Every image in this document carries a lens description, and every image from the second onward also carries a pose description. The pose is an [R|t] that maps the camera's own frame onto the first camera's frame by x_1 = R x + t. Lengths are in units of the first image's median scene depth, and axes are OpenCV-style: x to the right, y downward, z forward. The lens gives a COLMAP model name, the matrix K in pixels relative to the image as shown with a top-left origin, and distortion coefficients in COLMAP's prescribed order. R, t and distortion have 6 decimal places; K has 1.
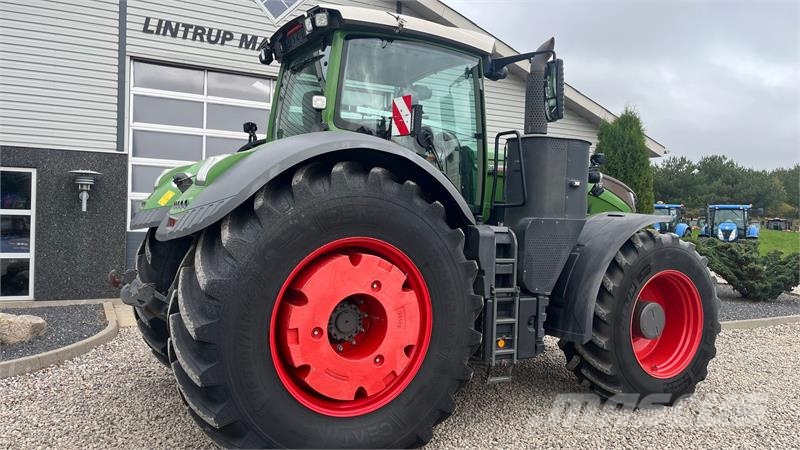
lens RADIAL K [[603.8, 0, 395.8], [0, 603.8, 220.8], [0, 0, 1]] dist [0.064827, -0.075426]
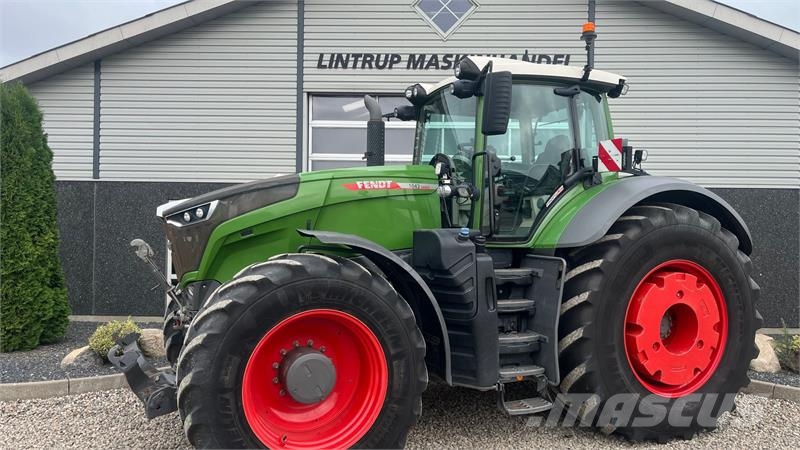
lens RADIAL K [[603.8, 0, 395.1], [0, 603.8, 226.4], [0, 0, 1]] dist [0.064827, -0.075426]
pose [[0.874472, -0.021805, -0.484586, 0.212671], [0.009912, 0.999584, -0.027093, -0.004093], [0.484975, 0.018889, 0.874324, 0.151908]]
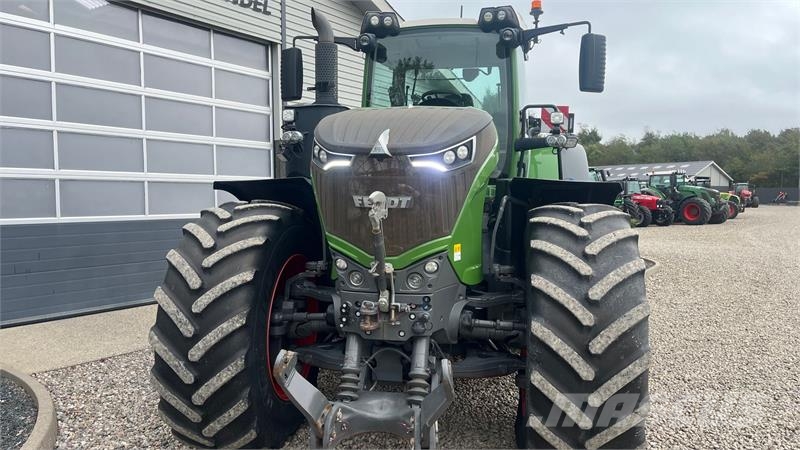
lens RADIAL K [[603.8, 0, 399.3], [0, 603.8, 226.5], [0, 0, 1]] dist [0.064827, -0.075426]
pose [[0.884184, -0.053061, 0.464115, -0.323134], [0.027343, 0.997703, 0.061974, -0.009799], [-0.466338, -0.042106, 0.883604, 0.212532]]
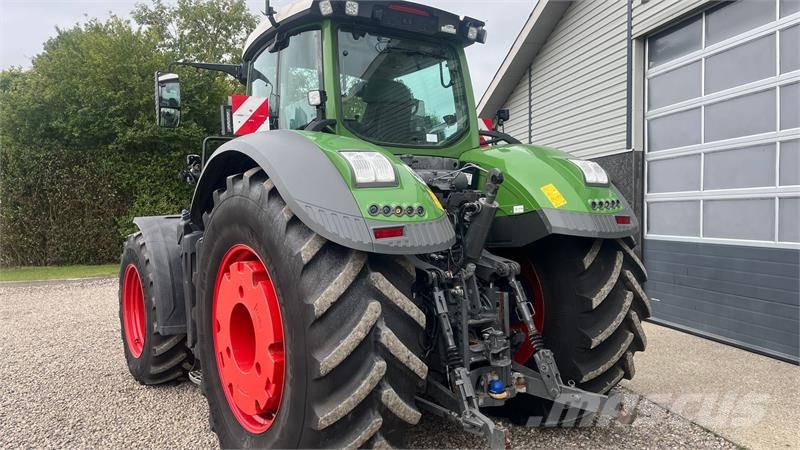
lens RADIAL K [[603.8, 0, 393.9], [0, 603.8, 227.8], [0, 0, 1]] dist [0.064827, -0.075426]
pose [[-0.286078, -0.002069, -0.958204, 0.510335], [0.002616, 0.999992, -0.002940, 0.003657], [0.958203, -0.003348, -0.286070, 0.928760]]
